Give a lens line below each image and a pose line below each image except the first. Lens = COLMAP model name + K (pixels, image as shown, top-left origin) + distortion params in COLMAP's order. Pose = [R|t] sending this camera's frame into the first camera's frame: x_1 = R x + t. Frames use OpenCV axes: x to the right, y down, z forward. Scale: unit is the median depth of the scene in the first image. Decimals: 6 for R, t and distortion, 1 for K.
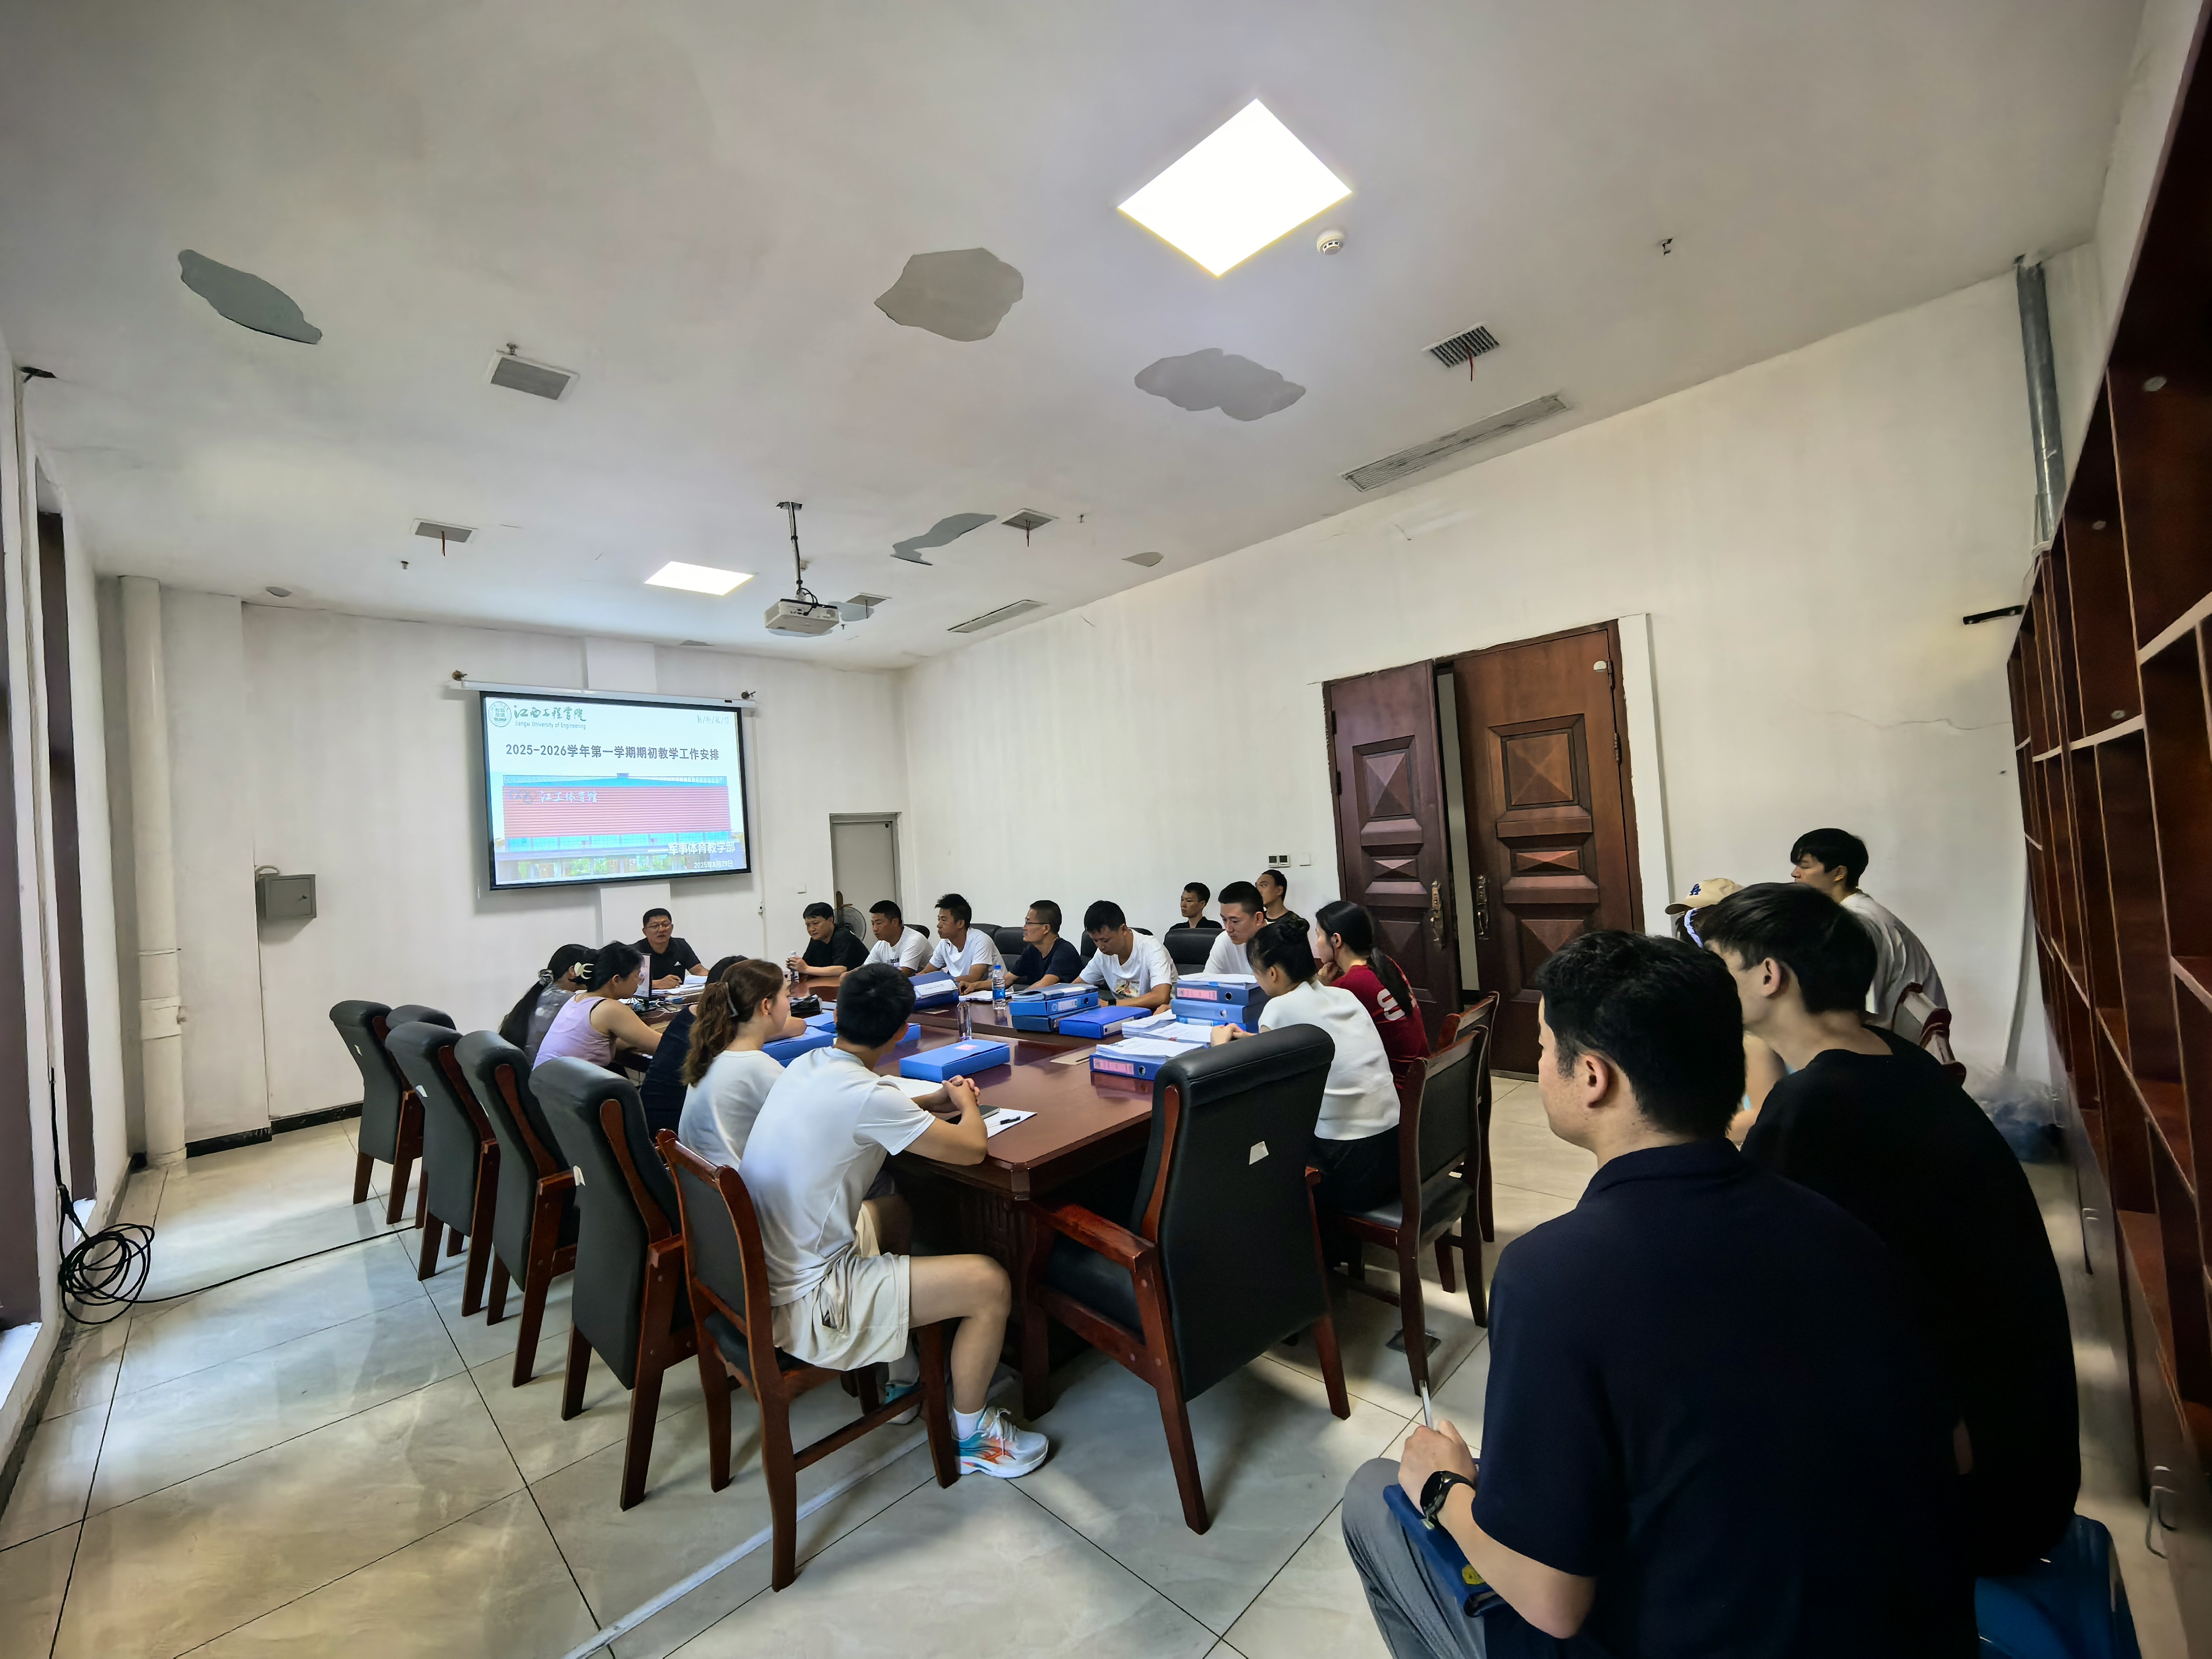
lens RADIAL K [[872.5, 0, 1106.0], [0, 872.5, 829.5], [0, 0, 1]] dist [0.000901, 0.000039]
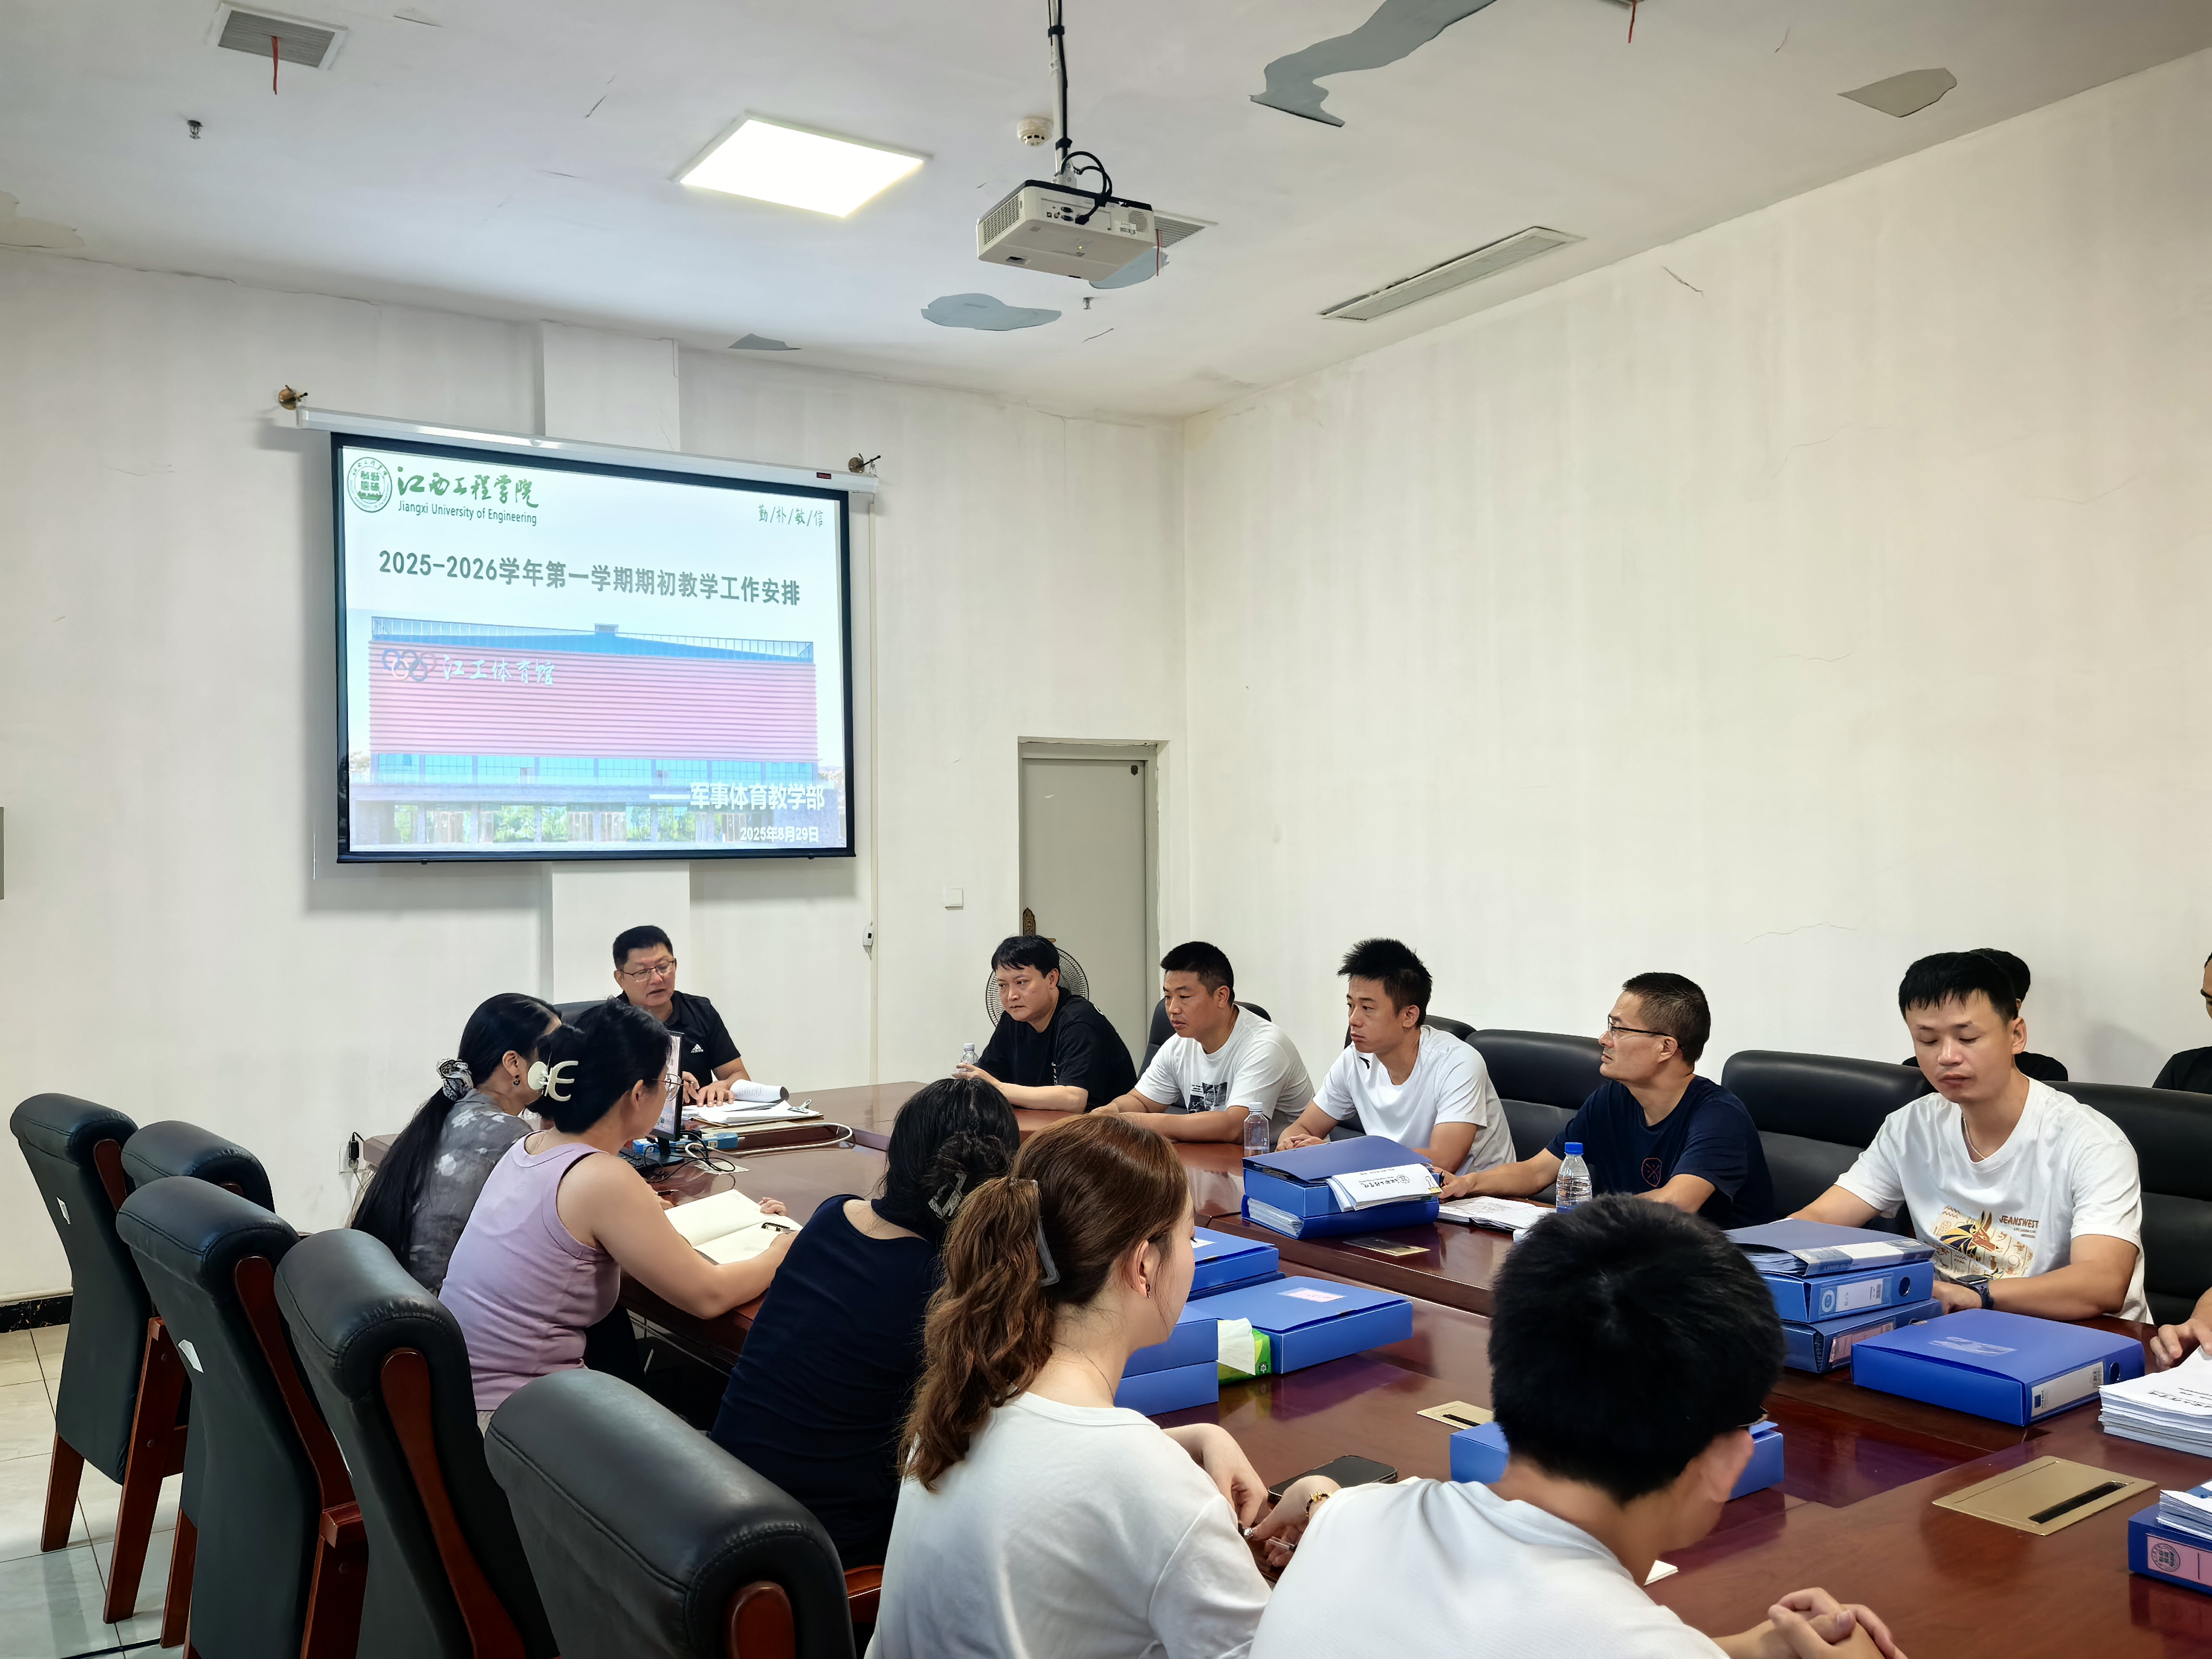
lens RADIAL K [[1802.5, 0, 1106.0], [0, 1802.5, 829.5], [0, 0, 1]] dist [0.092175, -0.091529]
pose [[0.977660, 0.053194, -0.203349, -0.119705], [-0.049836, 0.998524, 0.021605, 0.011272], [0.204198, -0.010988, 0.978868, 0.145992]]
